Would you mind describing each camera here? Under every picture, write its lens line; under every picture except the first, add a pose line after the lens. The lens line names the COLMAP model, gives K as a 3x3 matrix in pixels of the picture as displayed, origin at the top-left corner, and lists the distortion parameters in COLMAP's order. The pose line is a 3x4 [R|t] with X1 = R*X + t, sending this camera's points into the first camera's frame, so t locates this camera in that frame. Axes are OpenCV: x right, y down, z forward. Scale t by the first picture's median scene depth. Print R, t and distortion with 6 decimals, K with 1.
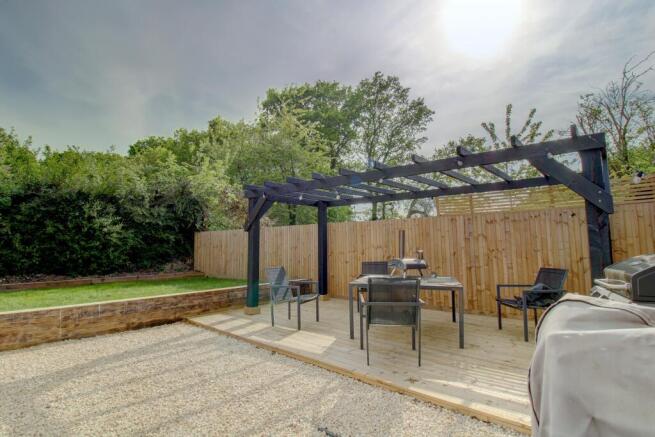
lens RADIAL K [[321.1, 0, 326.5], [0, 321.1, 221.0], [0, 0, 1]] dist [-0.017209, -0.004368]
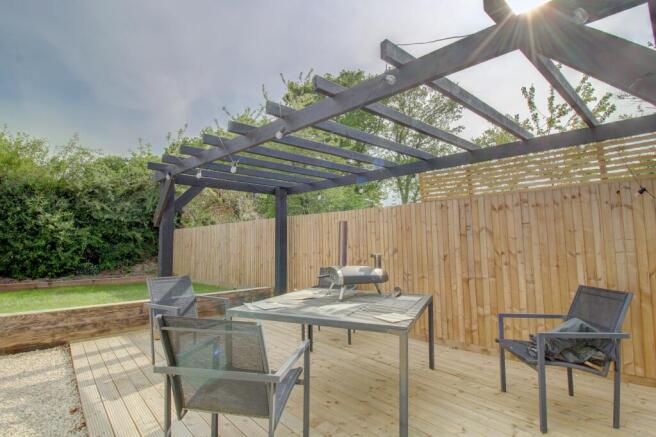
lens RADIAL K [[321.6, 0, 327.6], [0, 321.6, 221.7], [0, 0, 1]] dist [-0.017209, -0.004368]
pose [[0.993215, -0.008506, -0.115979, 0.171490], [0.009278, 0.999938, 0.006119, 0.015434], [0.115920, -0.007153, 0.993233, 0.226885]]
